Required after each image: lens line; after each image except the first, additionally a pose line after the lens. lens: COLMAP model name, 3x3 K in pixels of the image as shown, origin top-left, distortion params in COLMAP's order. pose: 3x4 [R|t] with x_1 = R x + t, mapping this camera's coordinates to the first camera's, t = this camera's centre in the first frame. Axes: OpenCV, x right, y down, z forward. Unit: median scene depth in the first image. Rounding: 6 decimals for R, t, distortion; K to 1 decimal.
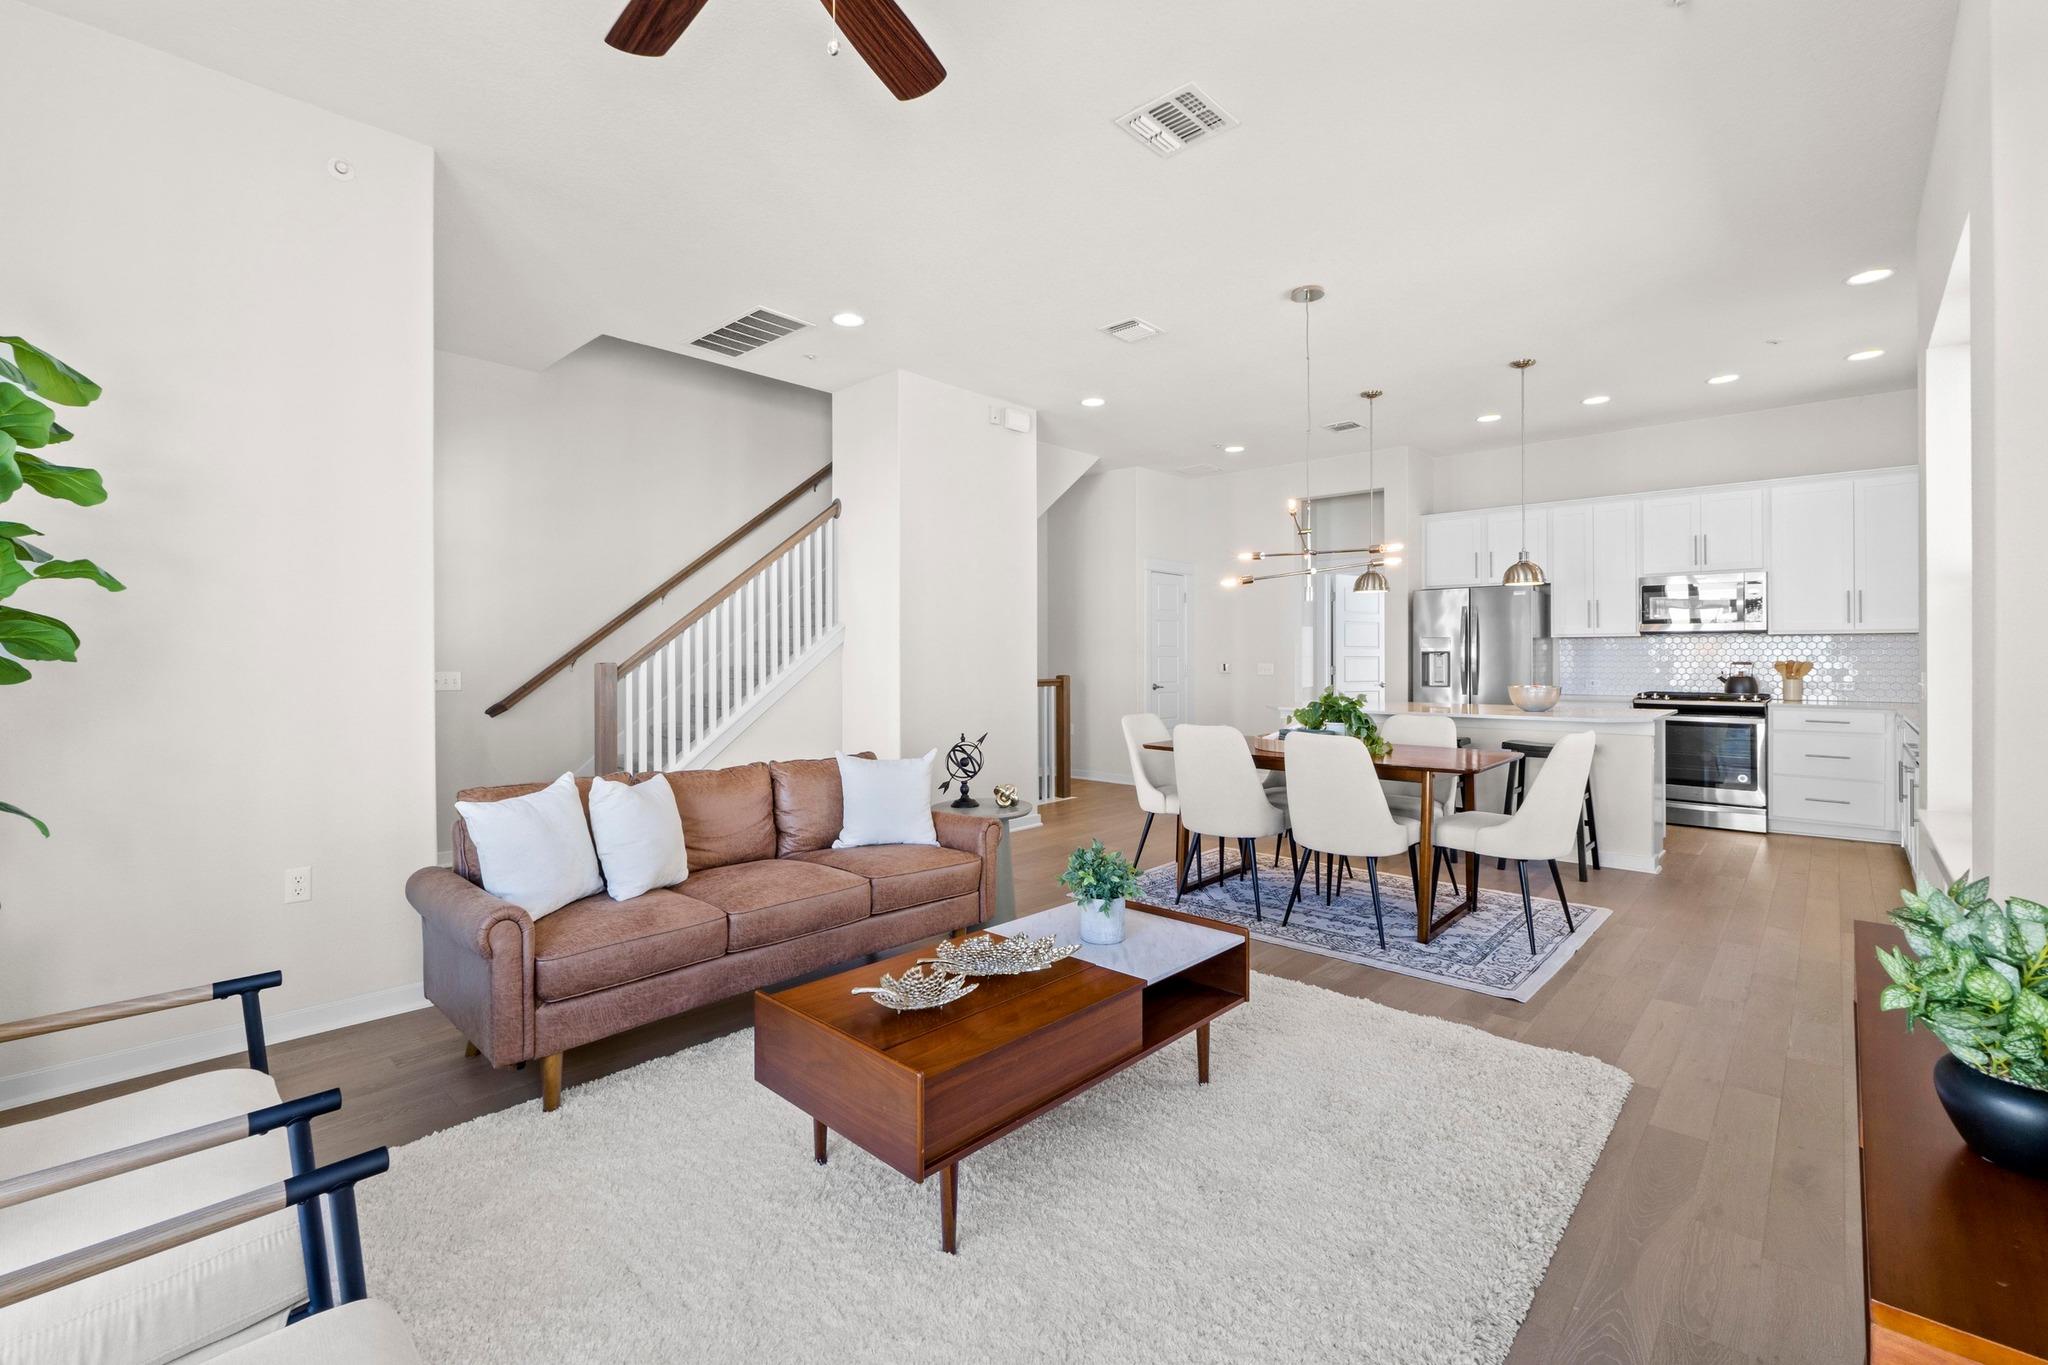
lens RADIAL K [[875.1, 0, 1024.2], [0, 875.1, 655.2], [0, 0, 1]] dist [-0.000998, -0.008240]
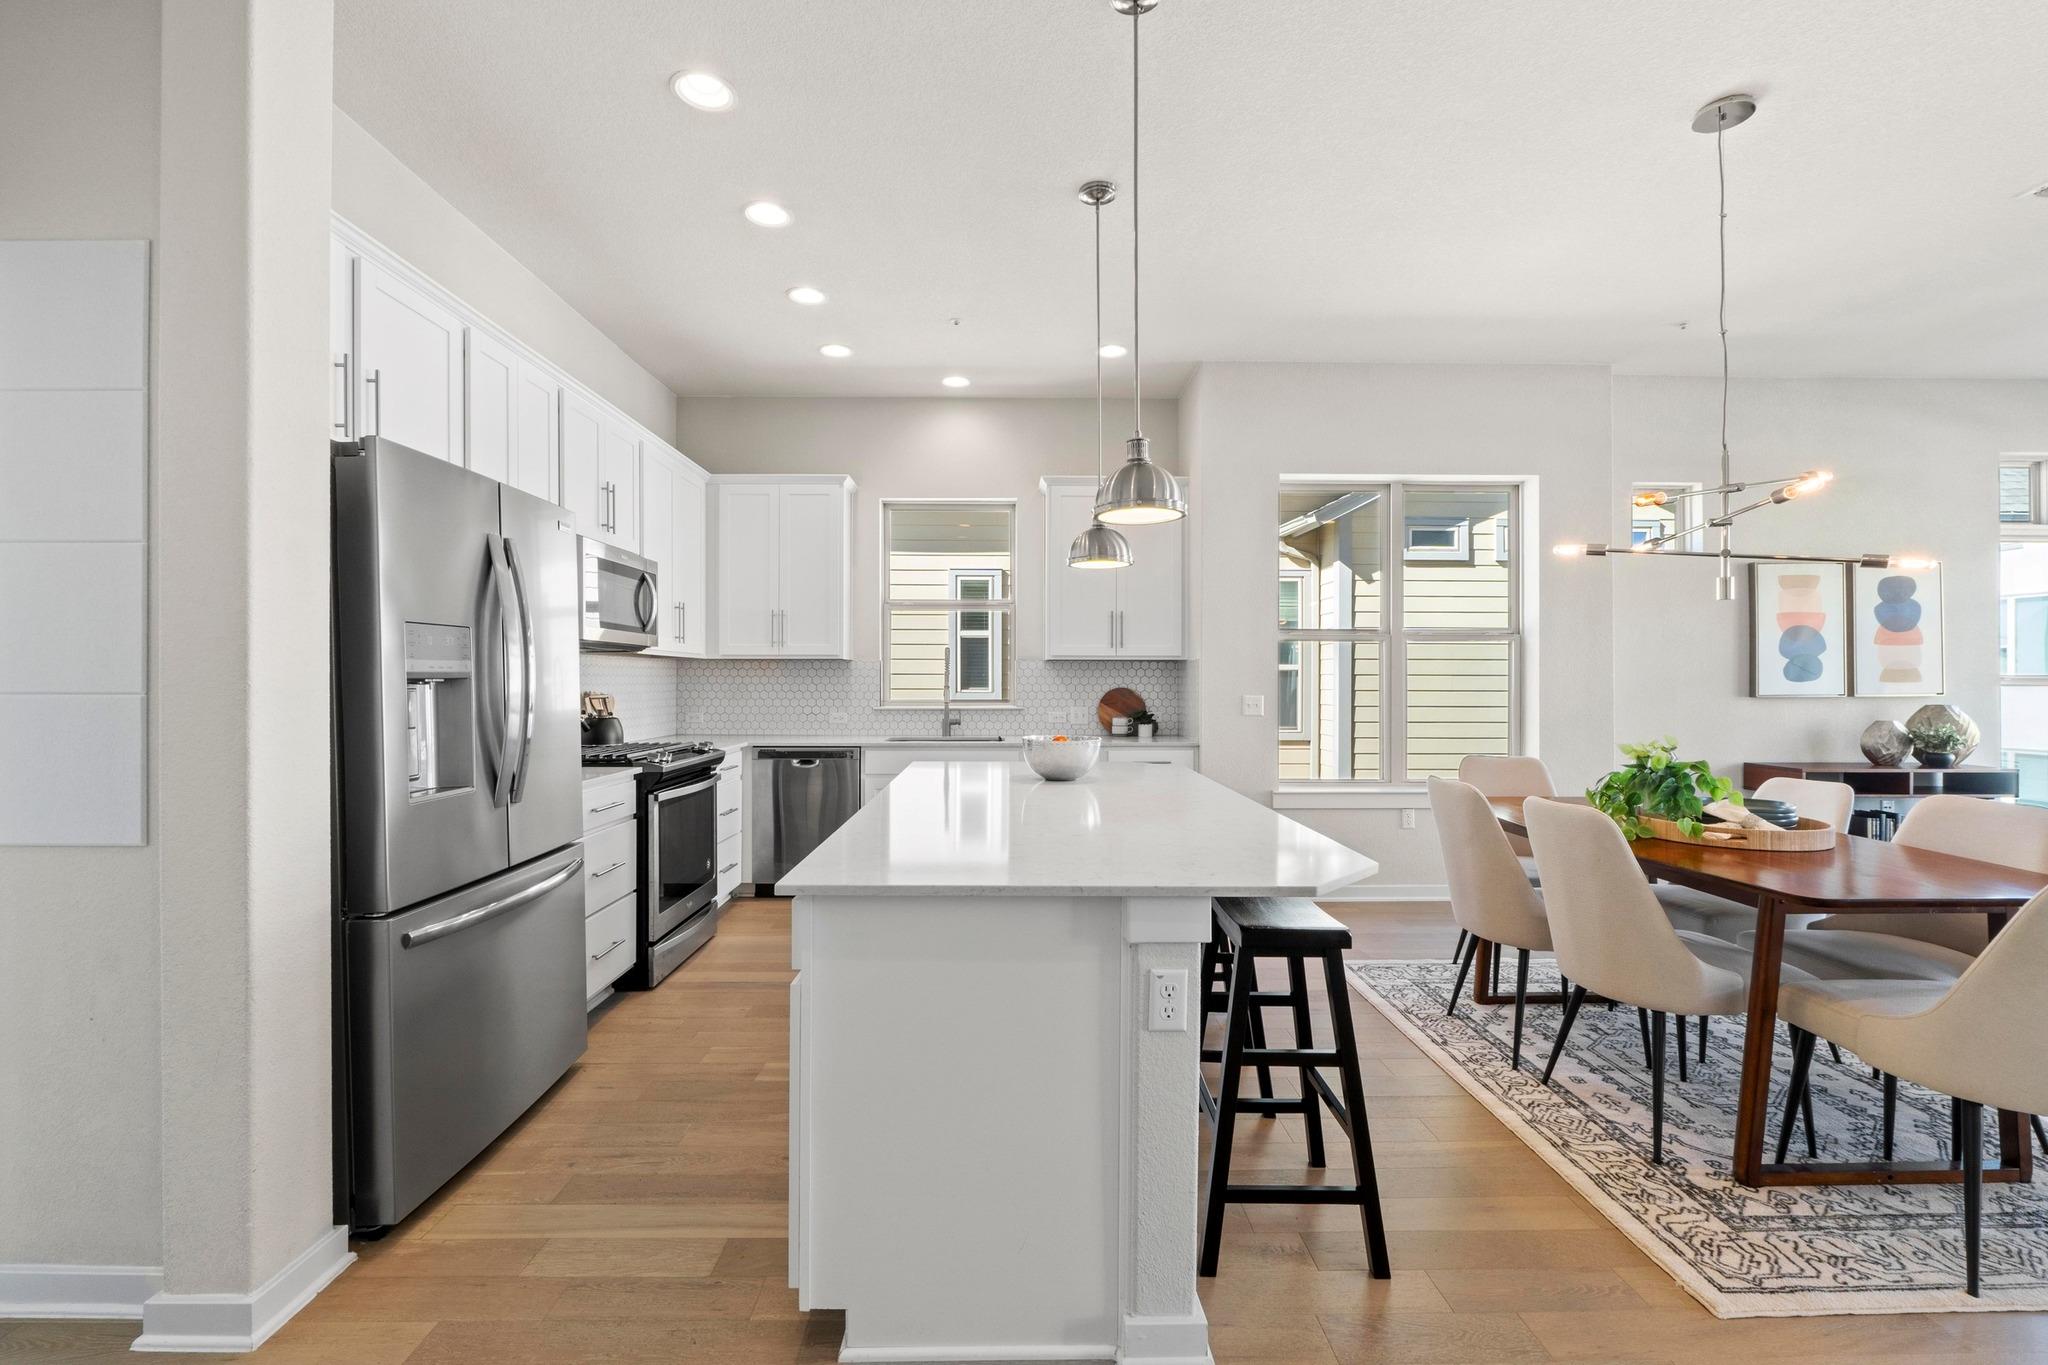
lens RADIAL K [[875.9, 0, 1021.8], [0, 875.9, 677.2], [0, 0, 1]] dist [-0.003968, -0.000368]
pose [[-0.696923, 0.003285, 0.717138, 0.160566], [-0.000544, 0.999987, -0.005109, -0.001915], [-0.717146, -0.003950, -0.696912, 1.270176]]
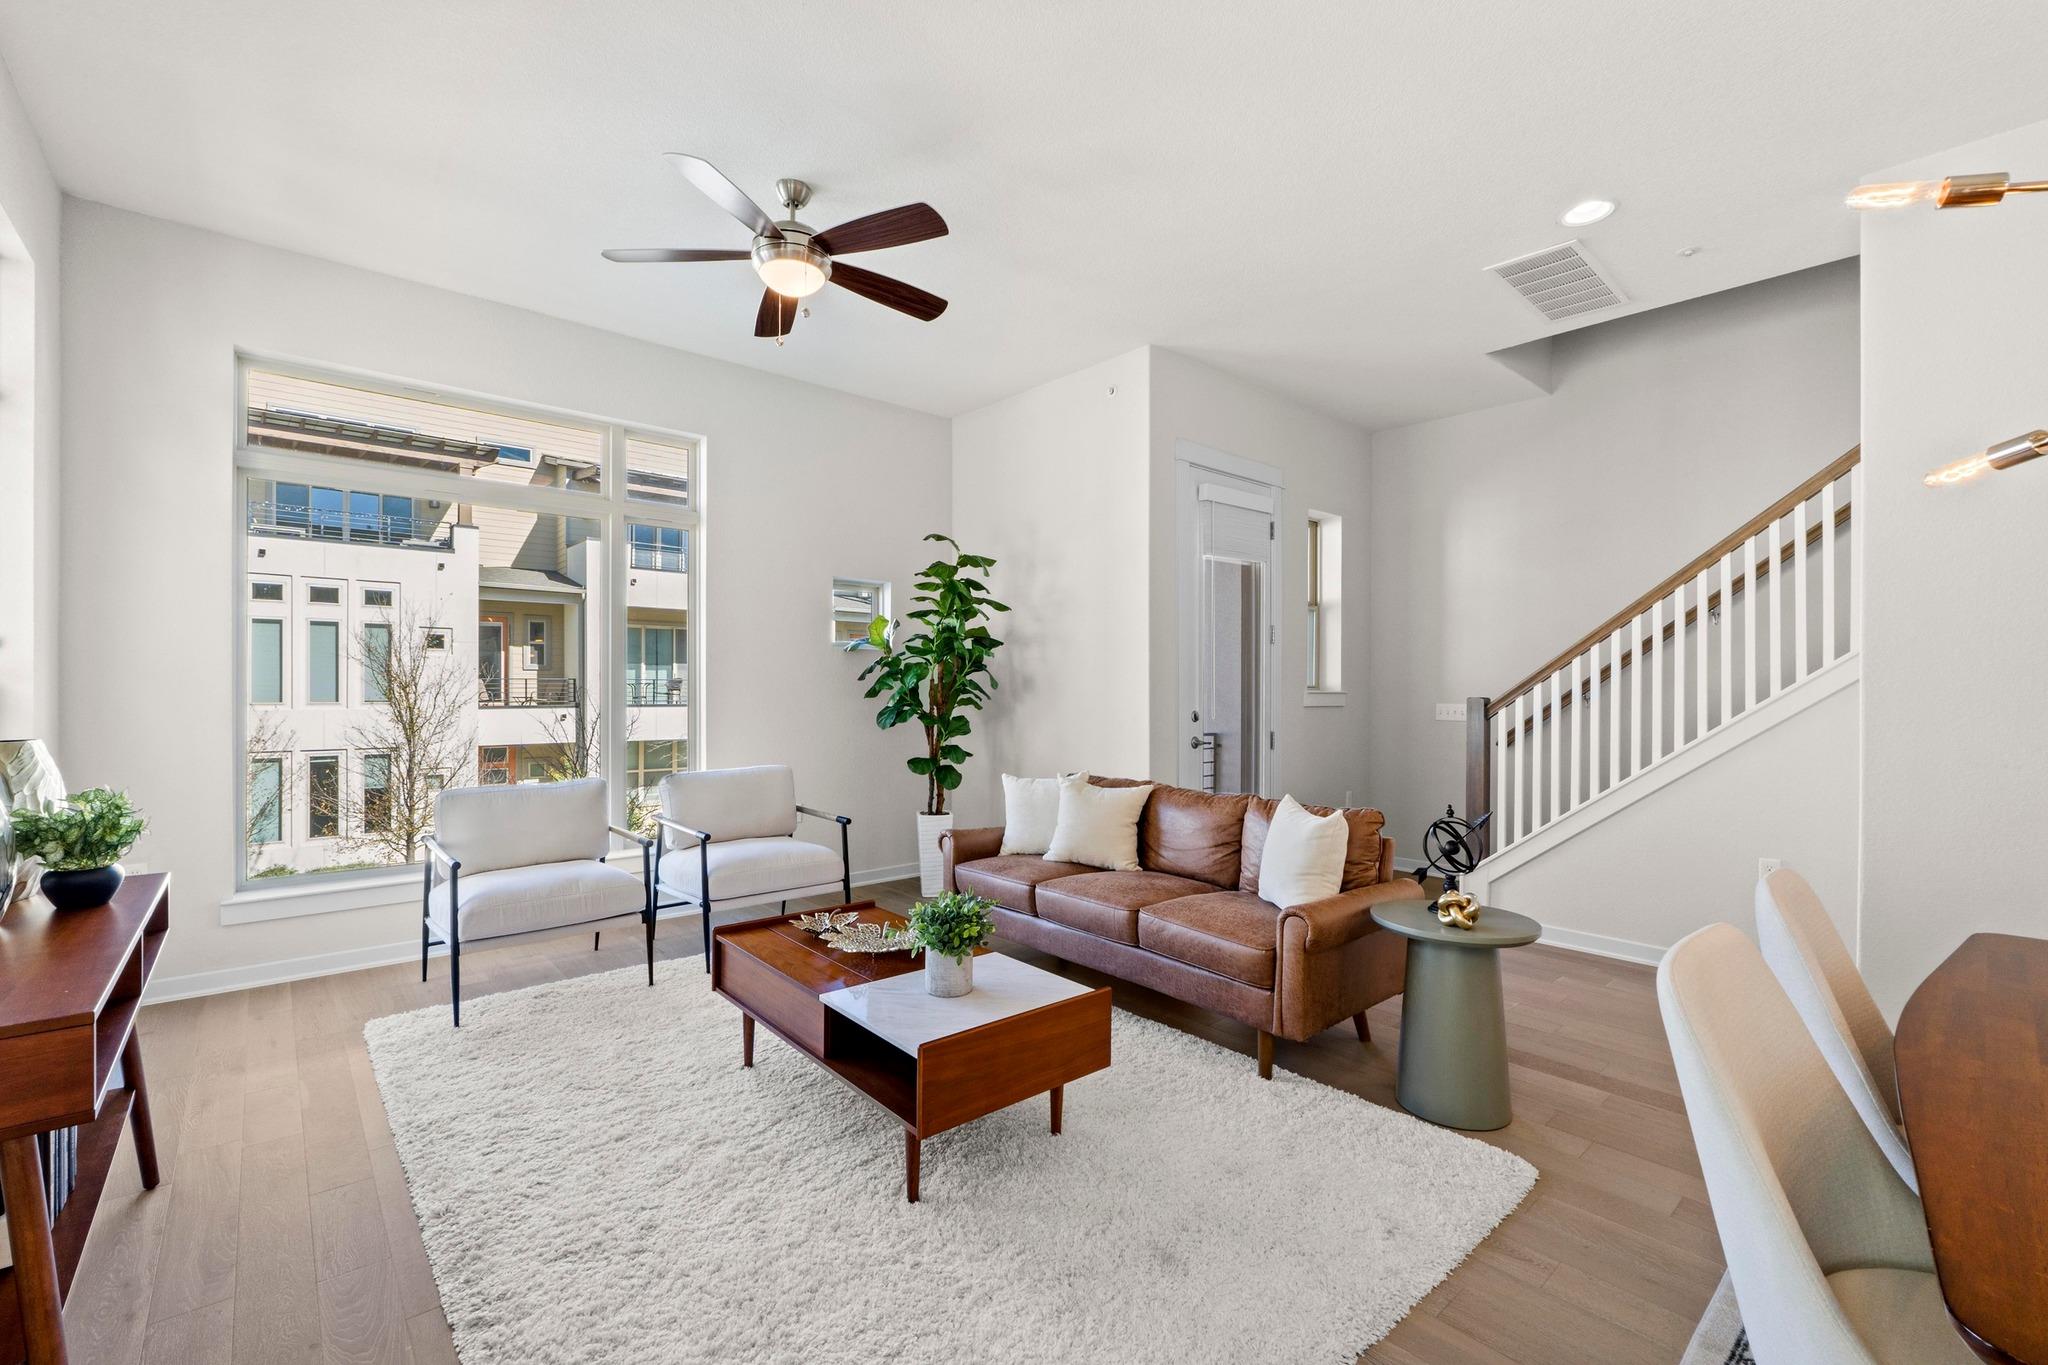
lens RADIAL K [[864.9, 0, 1019.5], [0, 864.9, 681.3], [0, 0, 1]] dist [-0.001600, -0.000067]
pose [[-0.099549, -0.003982, -0.995025, 0.407213], [-0.002837, 0.999989, -0.003719, -0.002221], [0.995029, 0.002453, -0.099560, 0.470791]]
